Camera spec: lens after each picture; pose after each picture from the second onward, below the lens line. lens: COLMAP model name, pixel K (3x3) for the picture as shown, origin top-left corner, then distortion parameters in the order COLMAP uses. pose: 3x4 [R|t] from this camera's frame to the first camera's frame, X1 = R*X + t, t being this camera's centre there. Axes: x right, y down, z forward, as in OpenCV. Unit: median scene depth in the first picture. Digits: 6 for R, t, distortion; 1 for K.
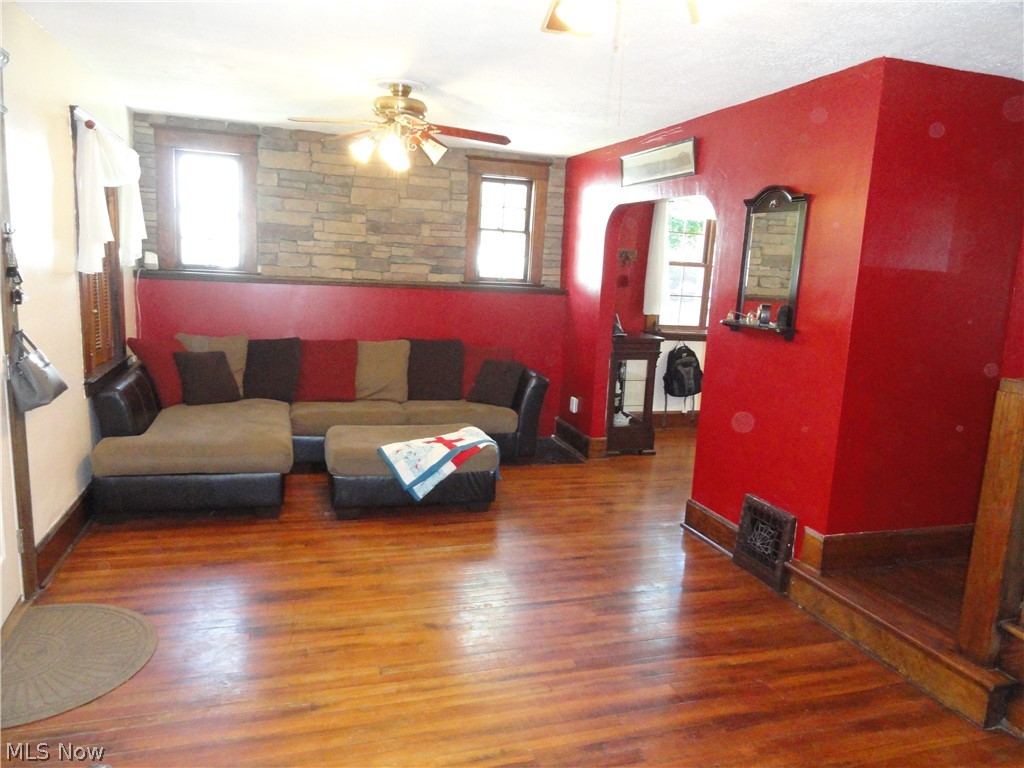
lens RADIAL K [[713.0, 0, 515.4], [0, 713.0, 382.5], [0, 0, 1]] dist [-0.004824, -0.000617]
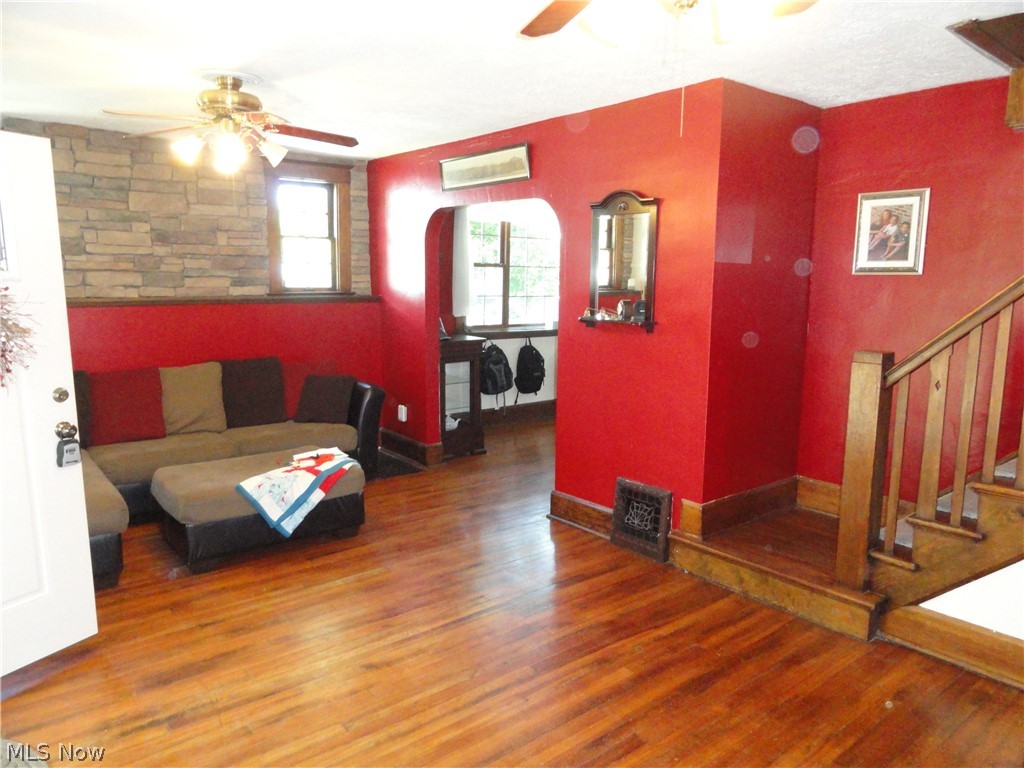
lens RADIAL K [[714.9, 0, 512.0], [0, 714.9, 384.0], [0, 0, 1]] dist [0.000021, -0.002177]
pose [[0.931522, -0.096256, 0.350717, -0.165201], [0.096463, 0.995193, 0.016924, -0.015311], [-0.350660, 0.018066, 0.936329, 0.040474]]
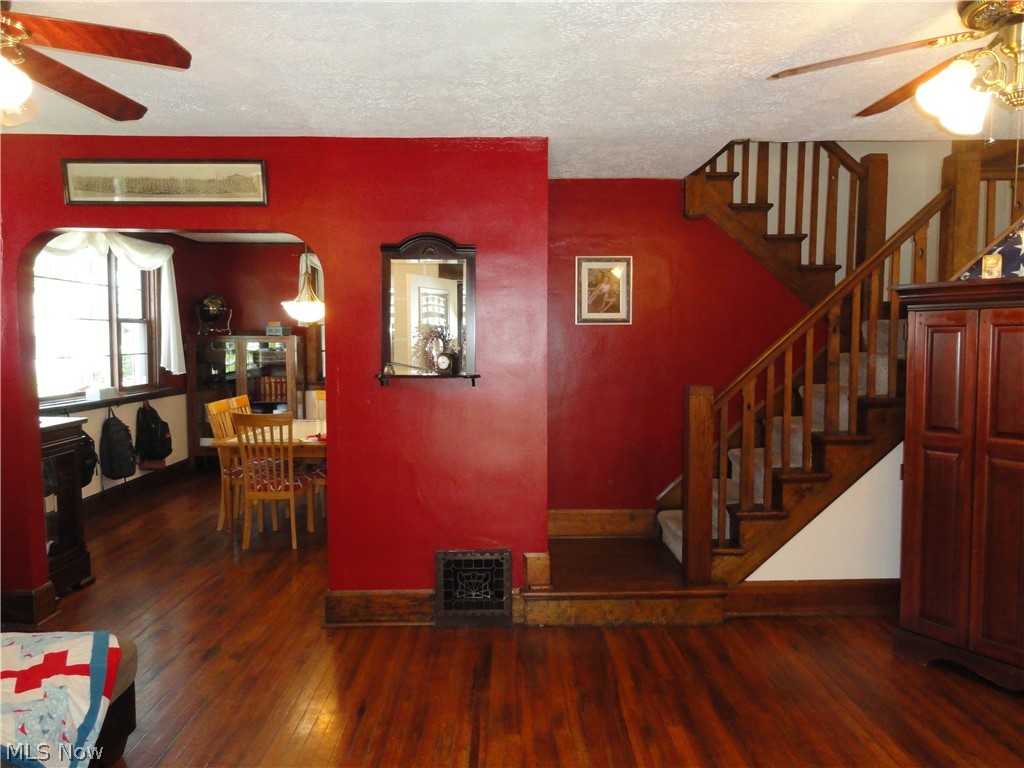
lens RADIAL K [[713.0, 0, 515.4], [0, 713.0, 382.5], [0, 0, 1]] dist [-0.004824, -0.000617]
pose [[0.299543, -0.112418, 0.947437, -0.459346], [0.171234, 0.983244, 0.062529, -0.093973], [-0.938591, 0.143503, 0.313773, 0.503855]]
